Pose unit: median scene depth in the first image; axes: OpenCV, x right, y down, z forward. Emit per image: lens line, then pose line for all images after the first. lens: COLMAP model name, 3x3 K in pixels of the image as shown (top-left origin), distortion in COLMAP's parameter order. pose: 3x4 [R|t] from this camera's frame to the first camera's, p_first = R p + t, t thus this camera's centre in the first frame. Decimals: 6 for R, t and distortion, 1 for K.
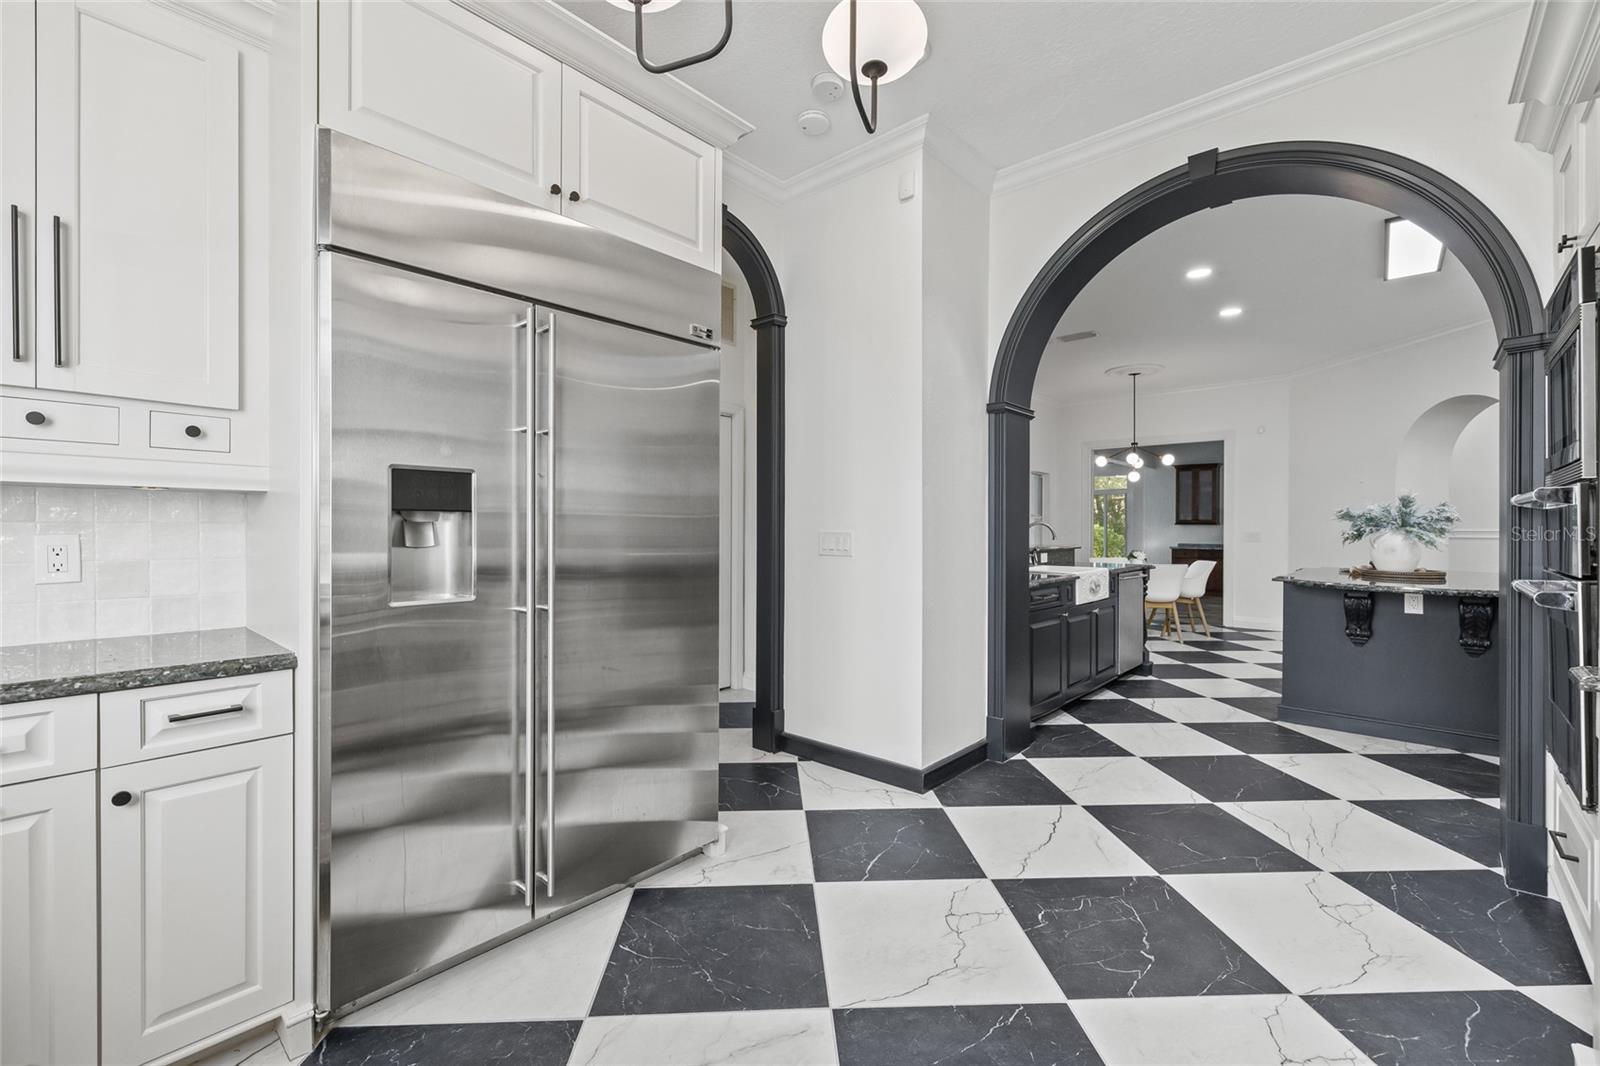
lens RADIAL K [[672.5, 0, 795.2], [0, 672.5, 527.6], [0, 0, 1]] dist [0.001162, 0.000089]
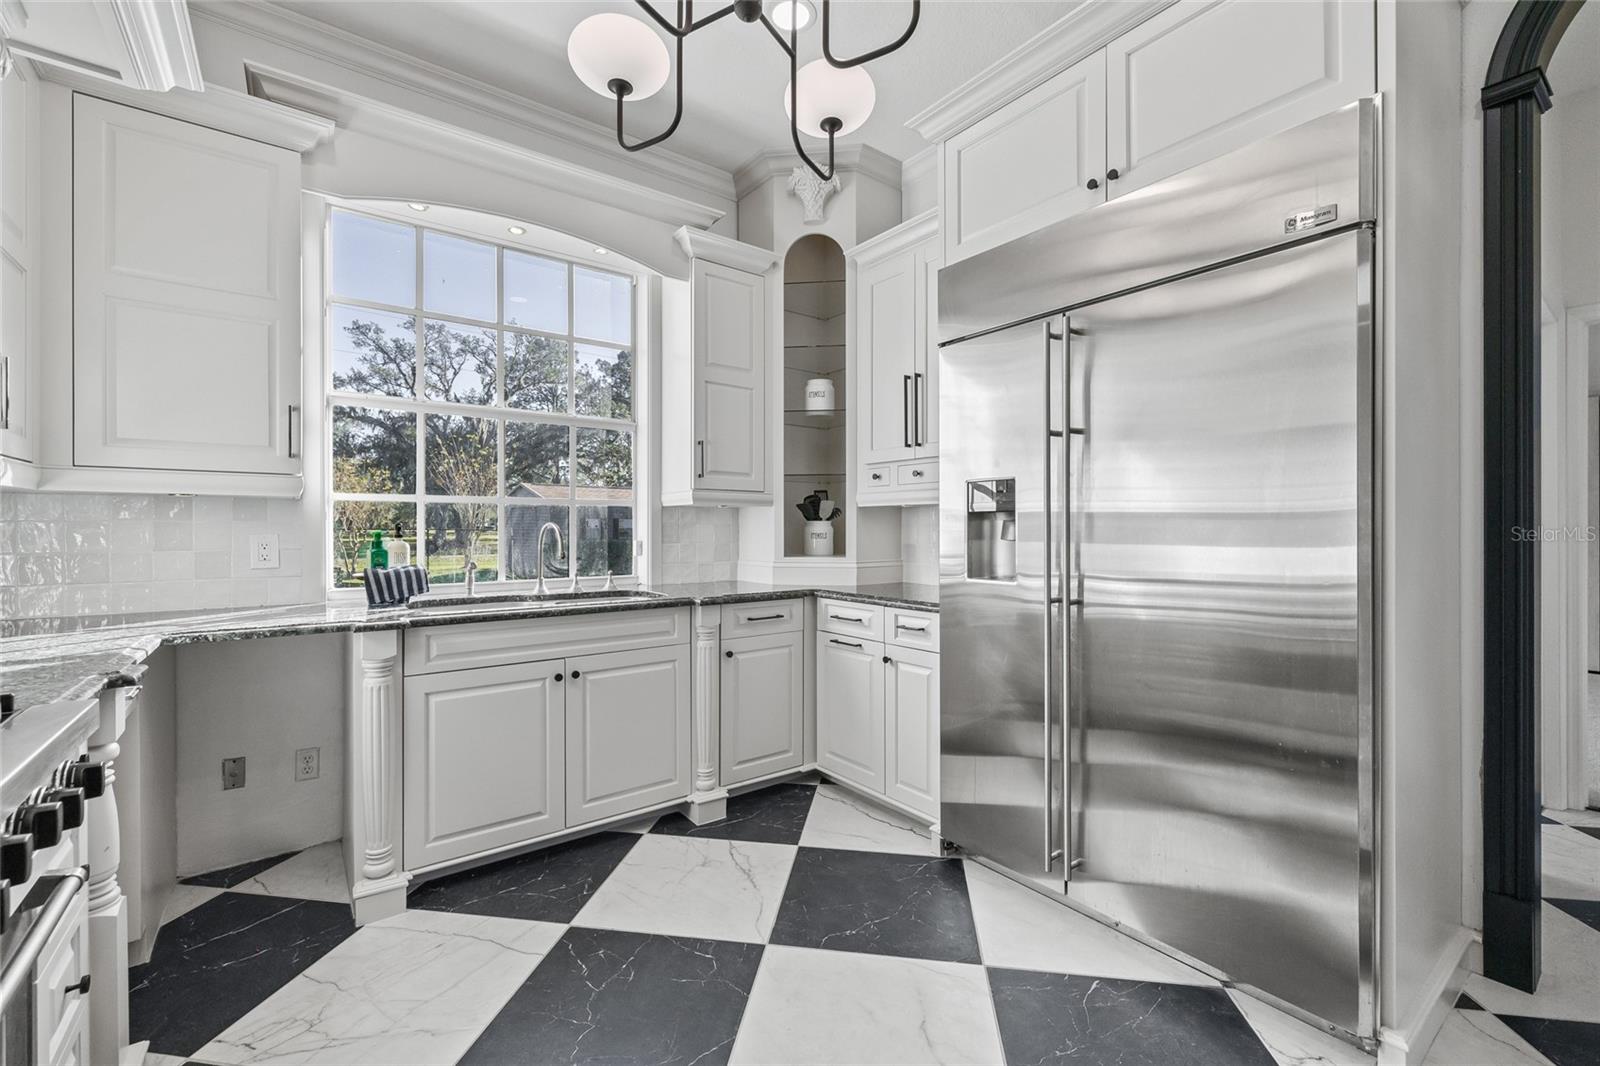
lens RADIAL K [[669.6, 0, 800.7], [0, 669.6, 527.3], [0, 0, 1]] dist [0.000142, -0.000201]
pose [[-0.185616, -0.006373, -0.982602, 0.330237], [0.003857, 0.999967, -0.007215, 0.005029], [0.982615, -0.005129, -0.185586, 0.360069]]
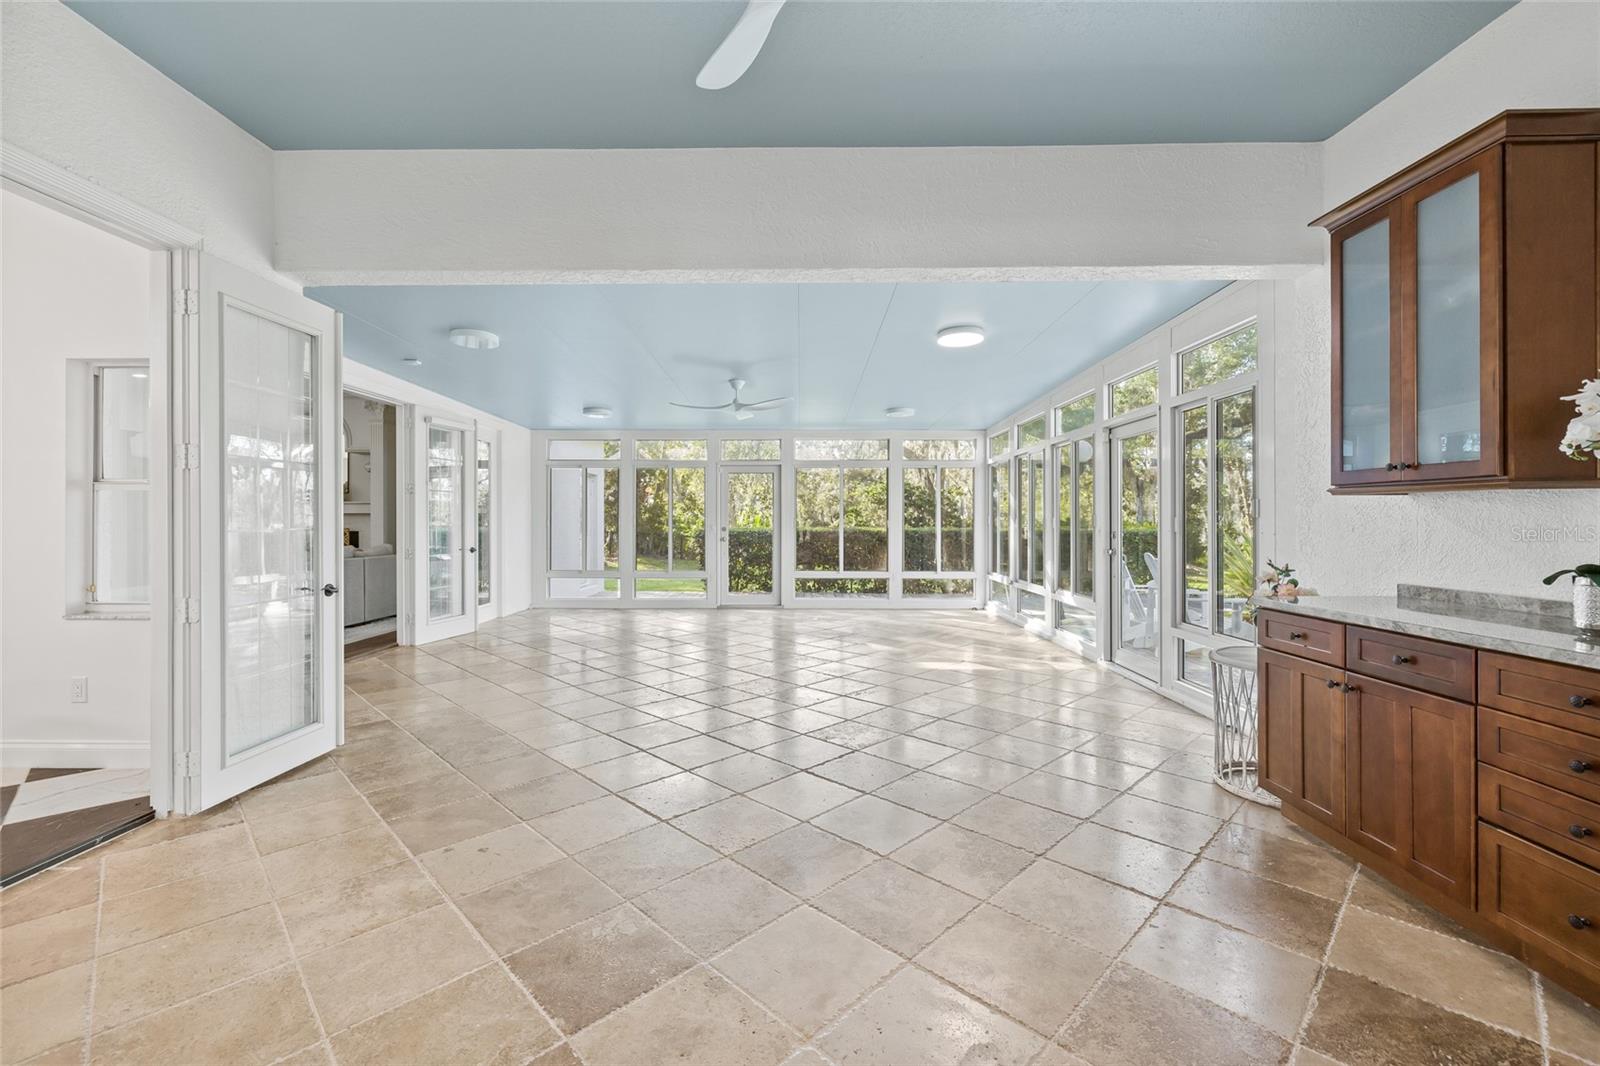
lens RADIAL K [[667.5, 0, 797.1], [0, 667.5, 524.2], [0, 0, 1]] dist [0.001523, -0.000121]
pose [[0.669390, -0.000032, -0.742911, 1.946075], [0.005104, 0.999977, 0.004556, 0.009388], [0.742894, -0.006841, 0.669374, 2.337866]]
